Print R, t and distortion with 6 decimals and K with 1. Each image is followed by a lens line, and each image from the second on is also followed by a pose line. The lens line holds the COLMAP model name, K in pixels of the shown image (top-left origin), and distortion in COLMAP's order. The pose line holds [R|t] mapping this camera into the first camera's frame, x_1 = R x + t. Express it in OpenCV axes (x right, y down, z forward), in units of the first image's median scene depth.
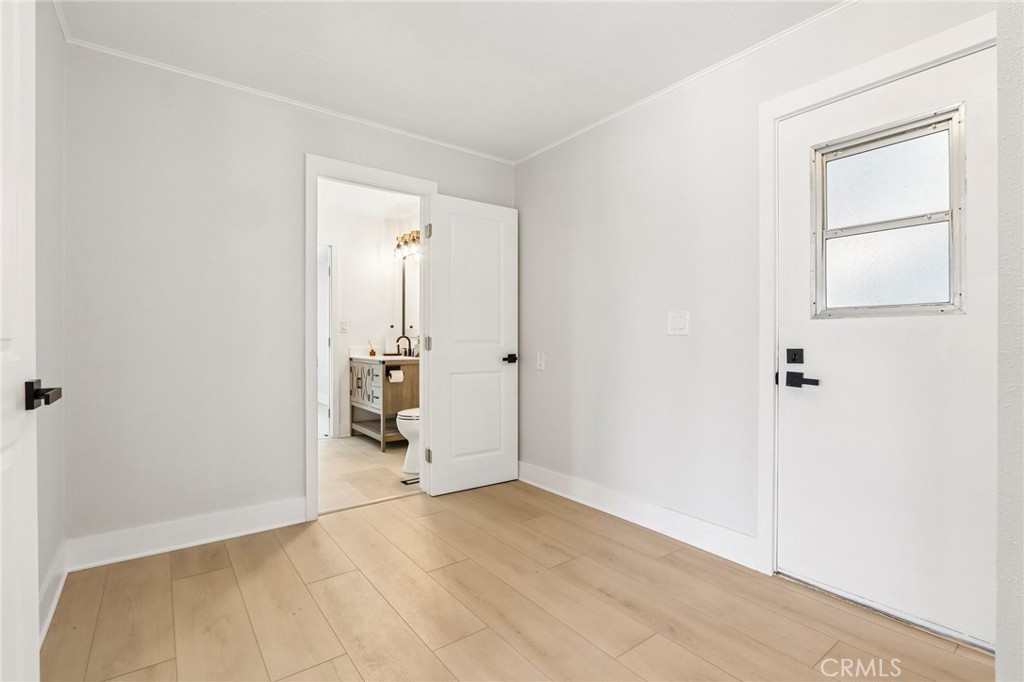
lens RADIAL K [[472.5, 0, 512.0], [0, 472.5, 341.0], [0, 0, 1]] dist [-0.013383, 0.000173]
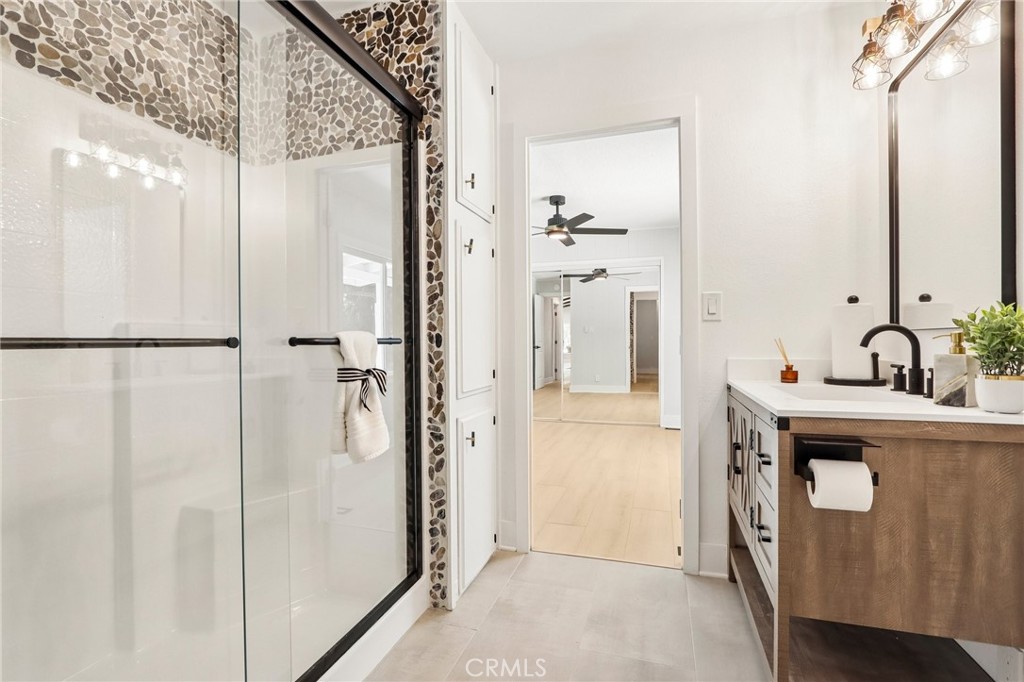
lens RADIAL K [[472.5, 0, 512.0], [0, 472.5, 341.0], [0, 0, 1]] dist [-0.013383, 0.000173]
pose [[0.581636, -0.004401, -0.813437, -0.125348], [0.005564, 0.999983, -0.001432, -0.001388], [0.813430, -0.003693, 0.581651, 0.623468]]
